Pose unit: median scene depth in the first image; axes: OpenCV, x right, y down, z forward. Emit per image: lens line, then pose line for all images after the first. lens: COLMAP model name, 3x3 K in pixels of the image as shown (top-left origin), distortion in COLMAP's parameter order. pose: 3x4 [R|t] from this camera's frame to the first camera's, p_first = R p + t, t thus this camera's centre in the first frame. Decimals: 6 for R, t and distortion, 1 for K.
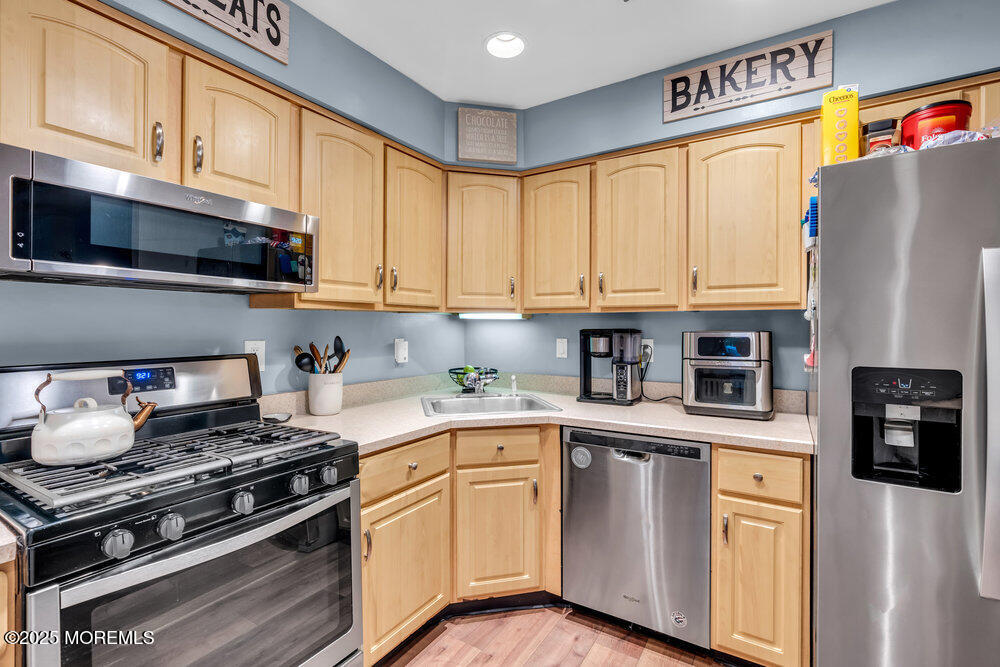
lens RADIAL K [[457.8, 0, 499.1], [0, 457.8, 335.1], [0, 0, 1]] dist [-0.009167, 0.005817]
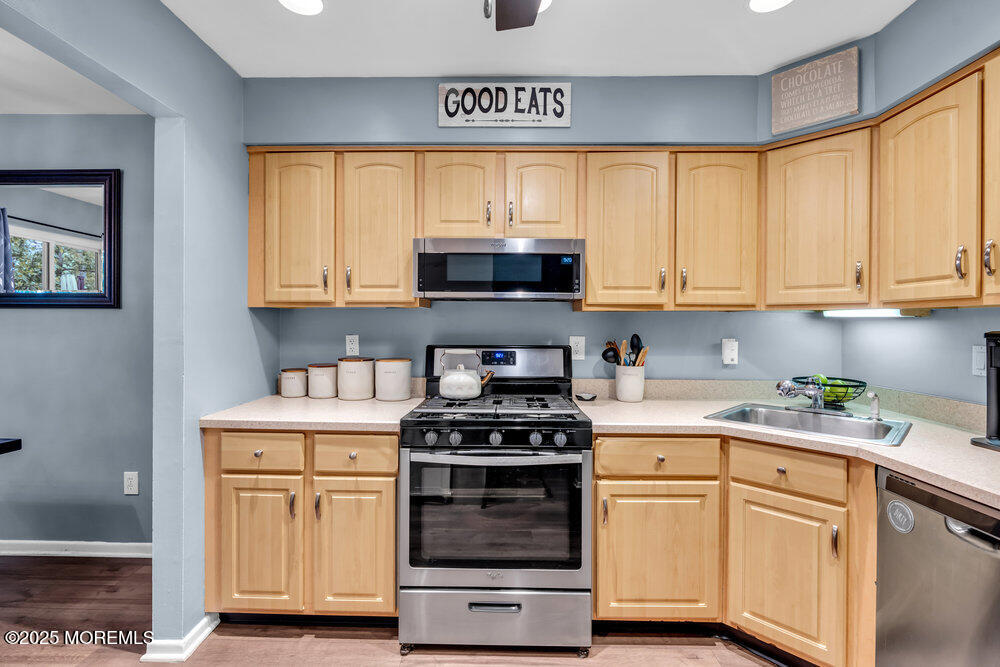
lens RADIAL K [[457.8, 0, 499.1], [0, 457.8, 335.1], [0, 0, 1]] dist [-0.009167, 0.005817]
pose [[0.510675, 0.020514, -0.859529, 0.457547], [-0.021695, 0.999704, 0.010969, -0.000681], [0.859500, 0.013046, 0.510970, 0.123738]]
